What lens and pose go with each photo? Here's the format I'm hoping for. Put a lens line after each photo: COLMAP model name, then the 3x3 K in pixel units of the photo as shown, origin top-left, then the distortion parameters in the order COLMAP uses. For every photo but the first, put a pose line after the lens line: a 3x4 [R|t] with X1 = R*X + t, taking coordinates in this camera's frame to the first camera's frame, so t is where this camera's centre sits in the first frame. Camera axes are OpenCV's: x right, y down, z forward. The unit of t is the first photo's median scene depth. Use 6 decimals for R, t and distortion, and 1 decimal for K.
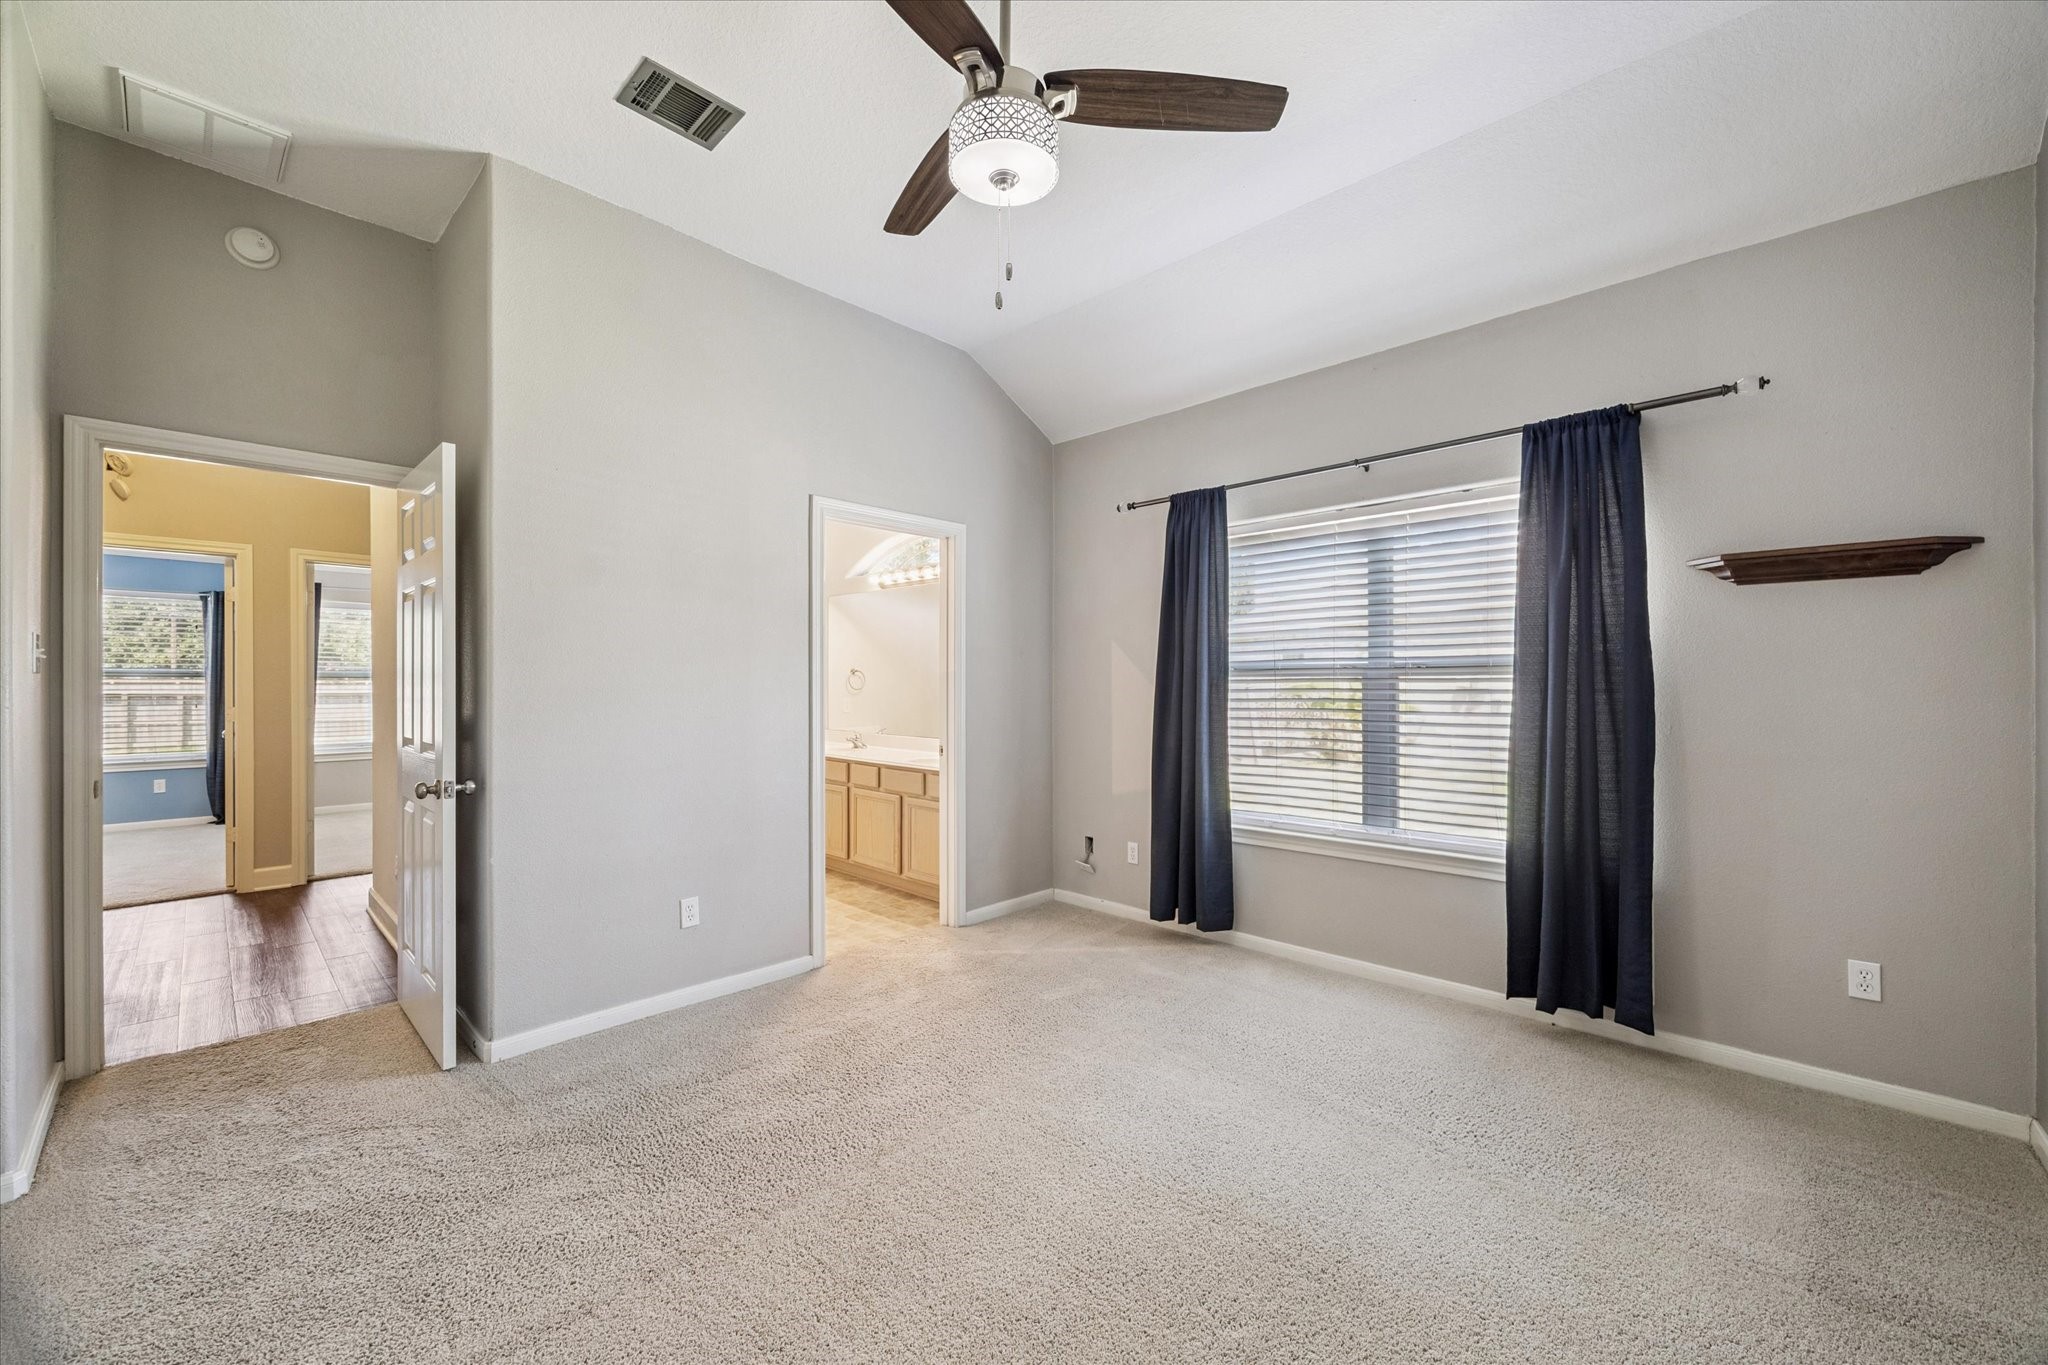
lens RADIAL K [[804.5, 0, 1035.3], [0, 804.5, 695.2], [0, 0, 1]] dist [-0.002365, -0.000244]
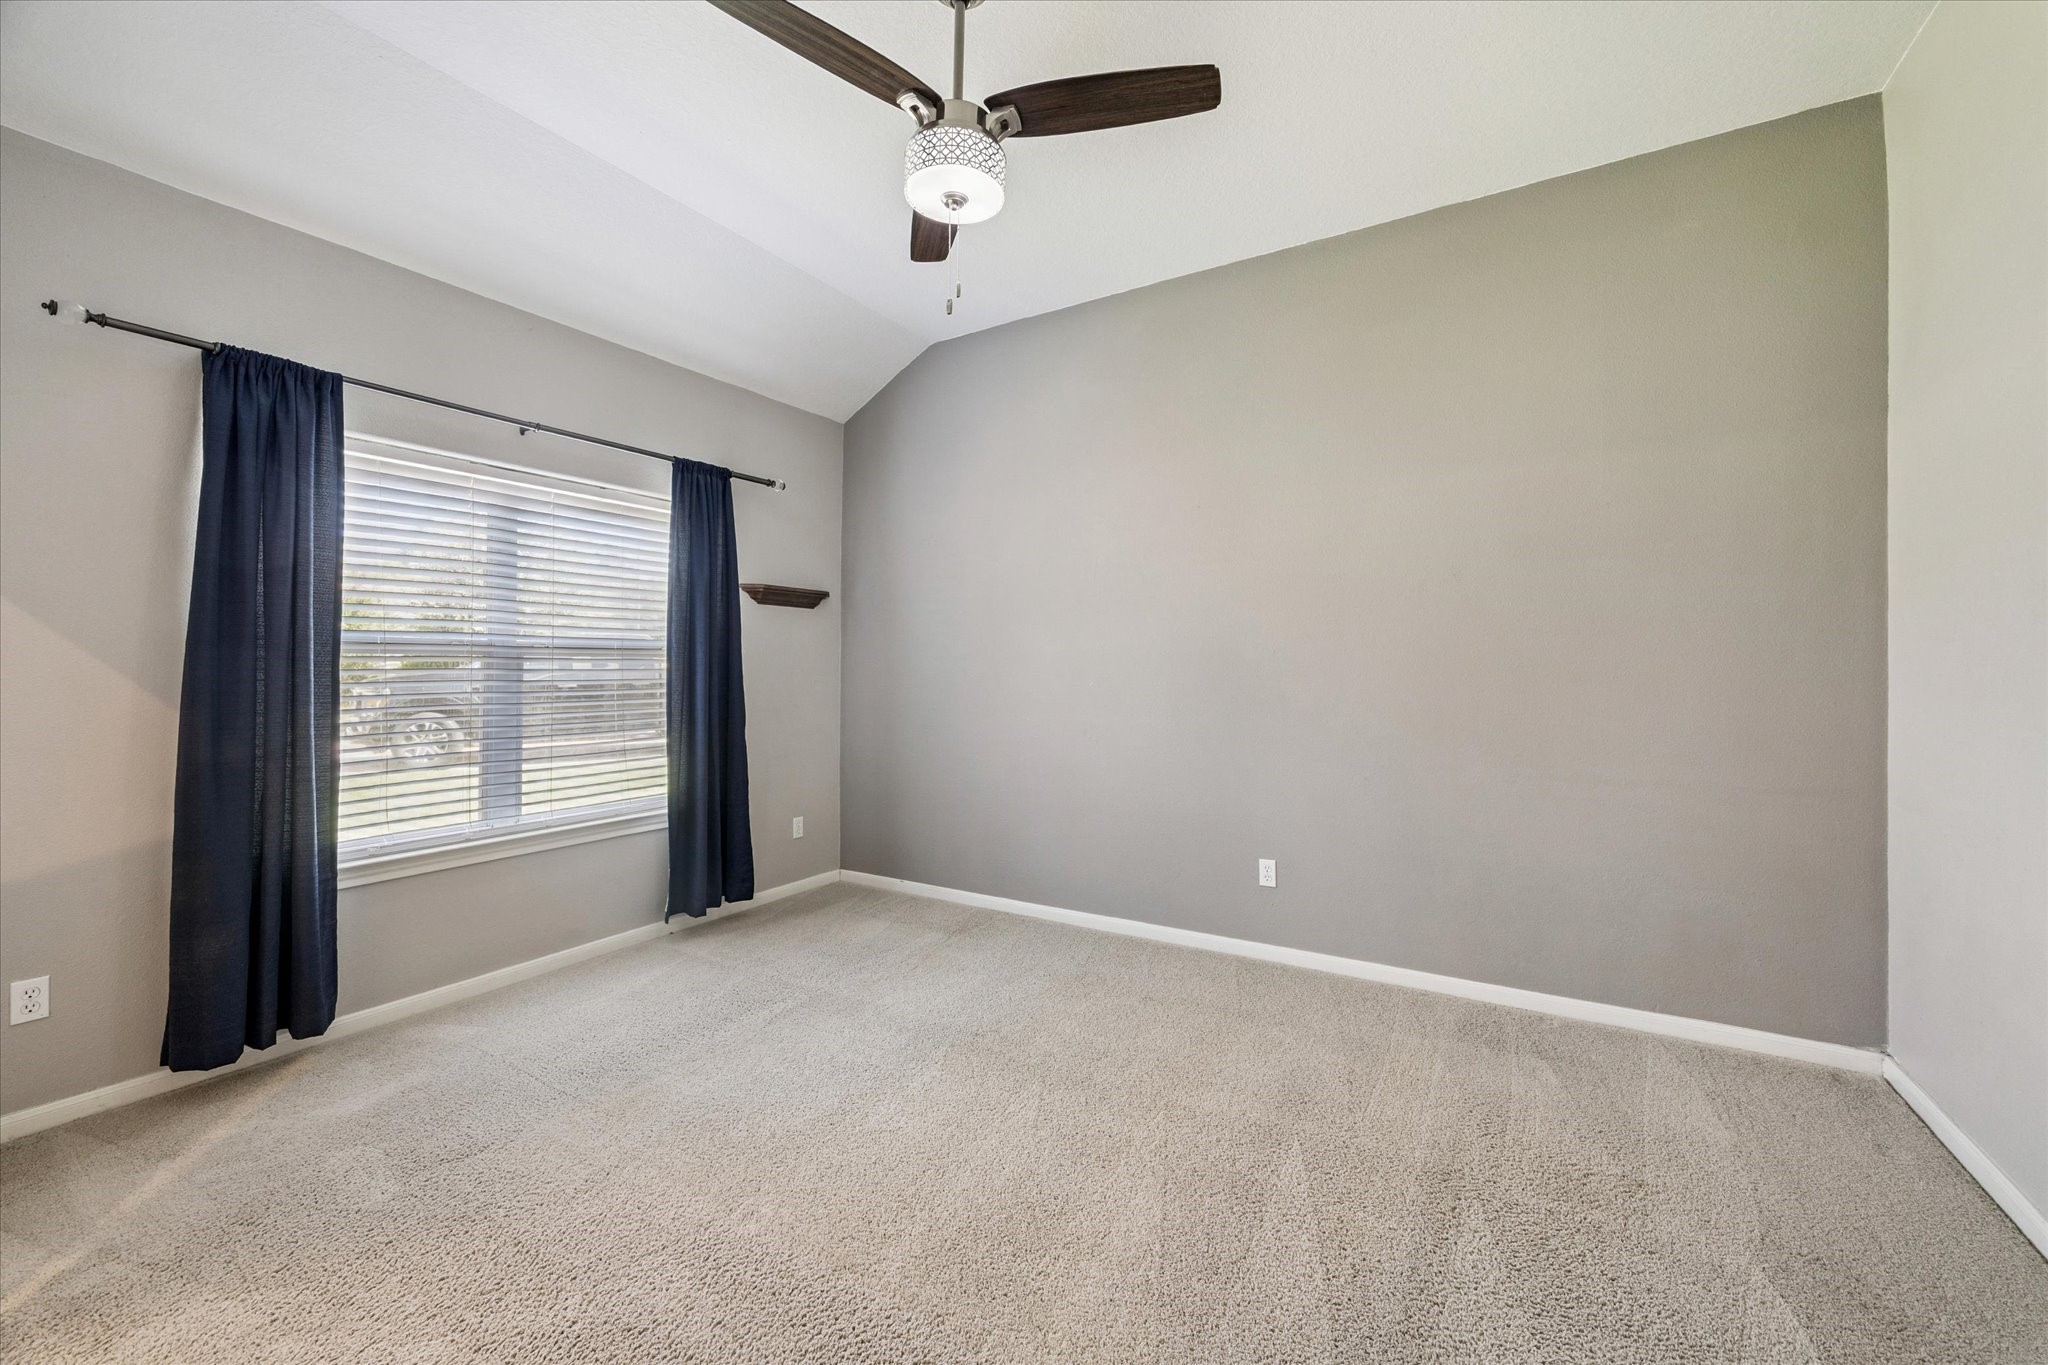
lens RADIAL K [[842.6, 0, 1025.6], [0, 842.6, 692.6], [0, 0, 1]] dist [0.010328, -0.000014]
pose [[-0.225975, -0.030548, 0.973654, -0.608355], [0.012621, 0.999332, 0.034283, -0.006364], [-0.974051, 0.020035, -0.225439, 0.593176]]
